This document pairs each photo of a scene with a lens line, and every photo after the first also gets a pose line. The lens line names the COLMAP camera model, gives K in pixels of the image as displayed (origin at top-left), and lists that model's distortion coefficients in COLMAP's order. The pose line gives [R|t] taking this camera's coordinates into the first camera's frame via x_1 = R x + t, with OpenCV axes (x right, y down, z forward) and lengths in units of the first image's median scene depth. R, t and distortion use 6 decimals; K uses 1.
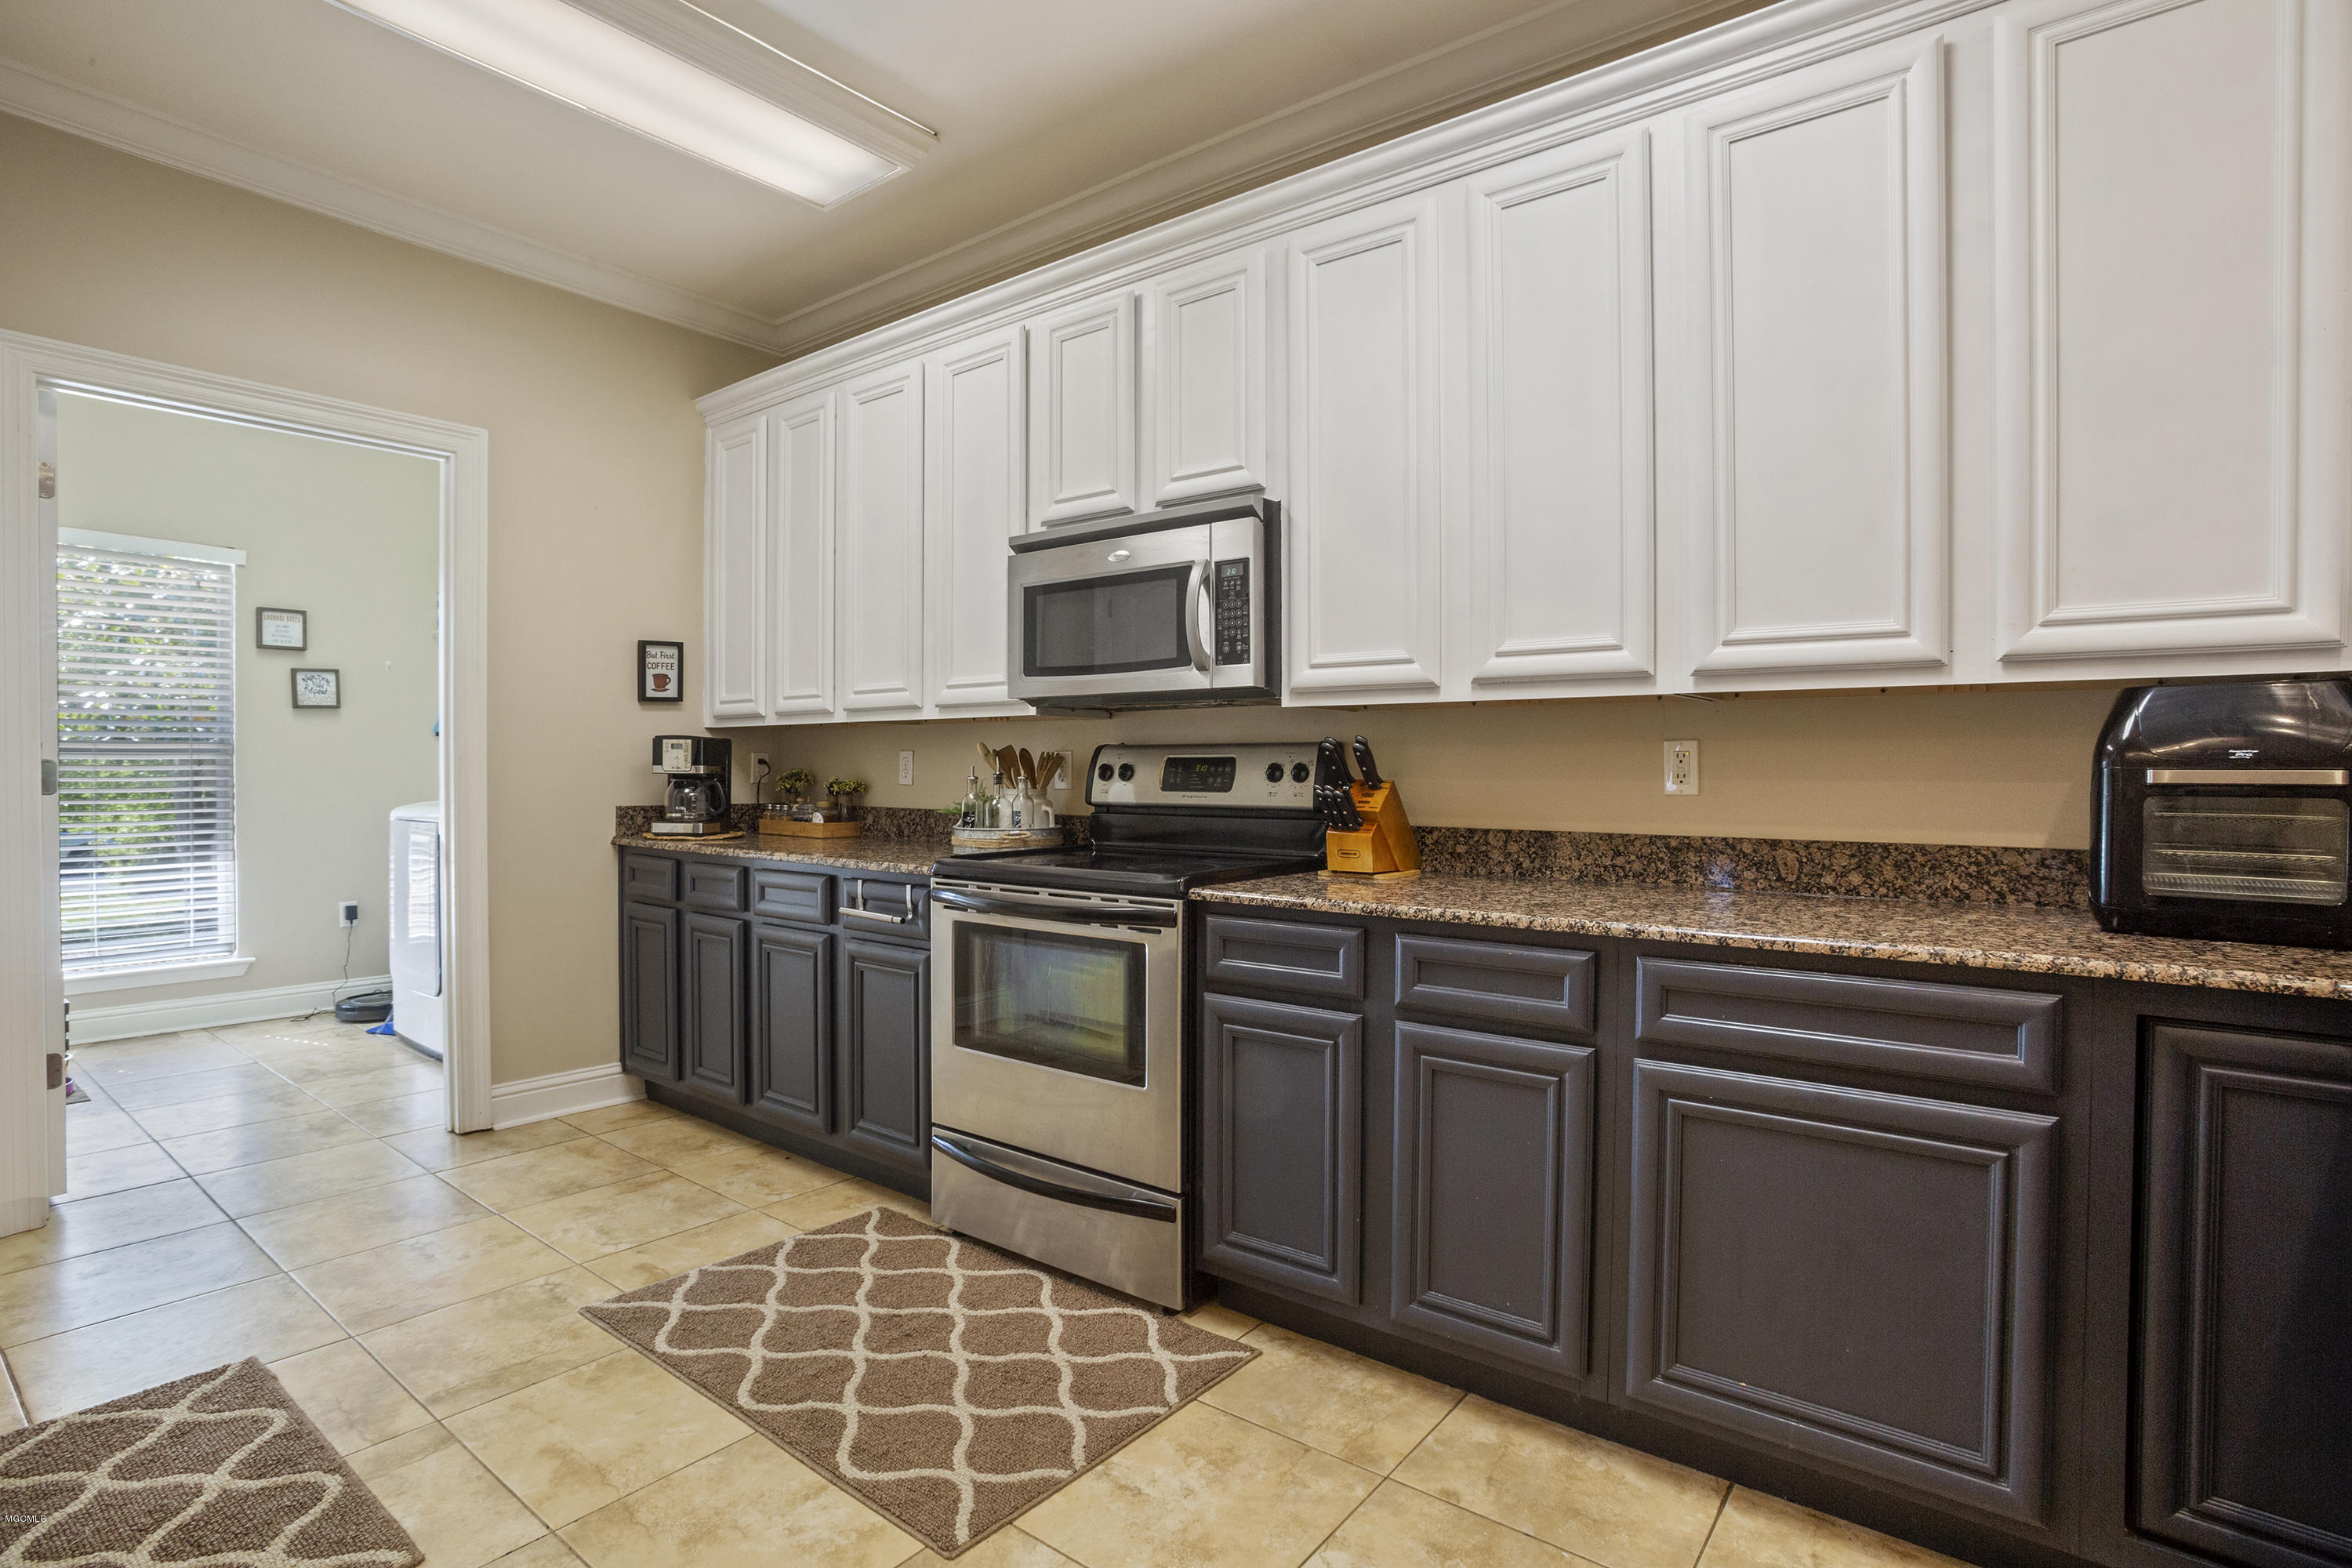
lens RADIAL K [[1159.7, 0, 1118.1], [0, 1159.7, 768.4], [0, 0, 1]] dist [-0.024018, 0.006750]
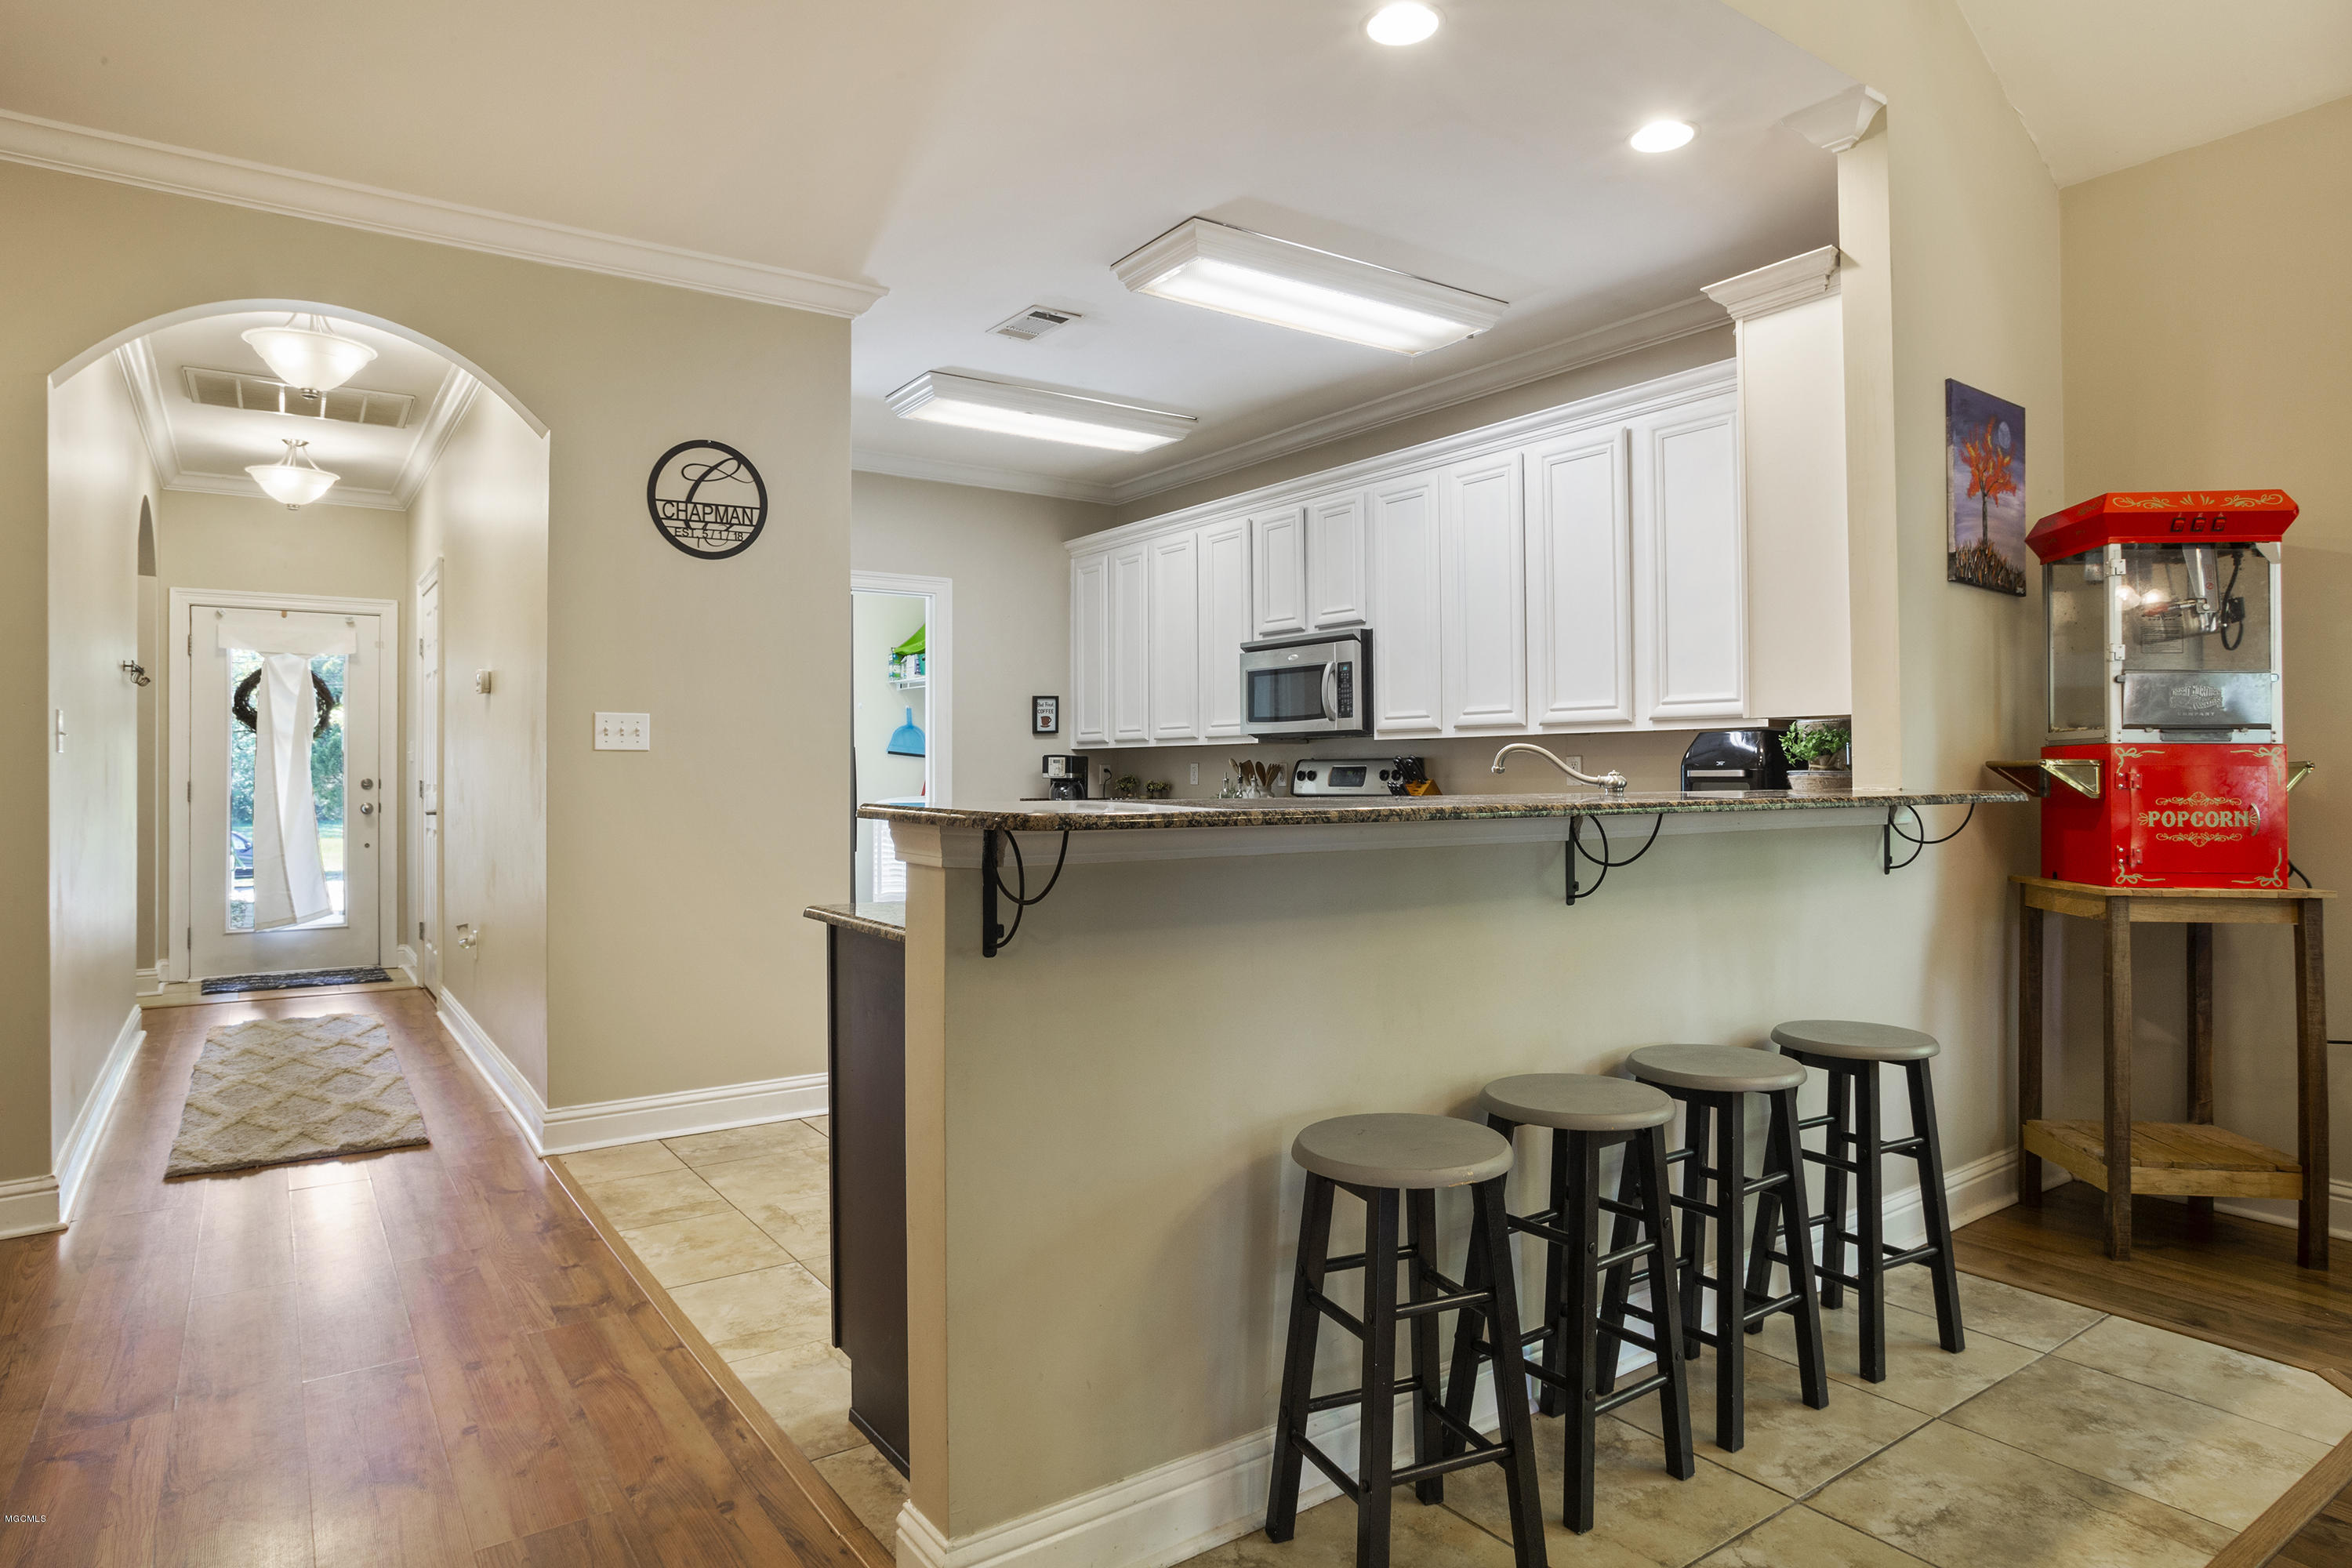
lens RADIAL K [[1327.3, 0, 1185.6], [0, 1327.3, 765.1], [0, 0, 1]] dist [-0.044128, 0.007593]
pose [[0.971368, -0.008607, -0.237423, 0.299906], [0.006902, 0.999944, -0.008009, 0.002553], [0.237478, 0.006141, 0.971373, -0.970395]]
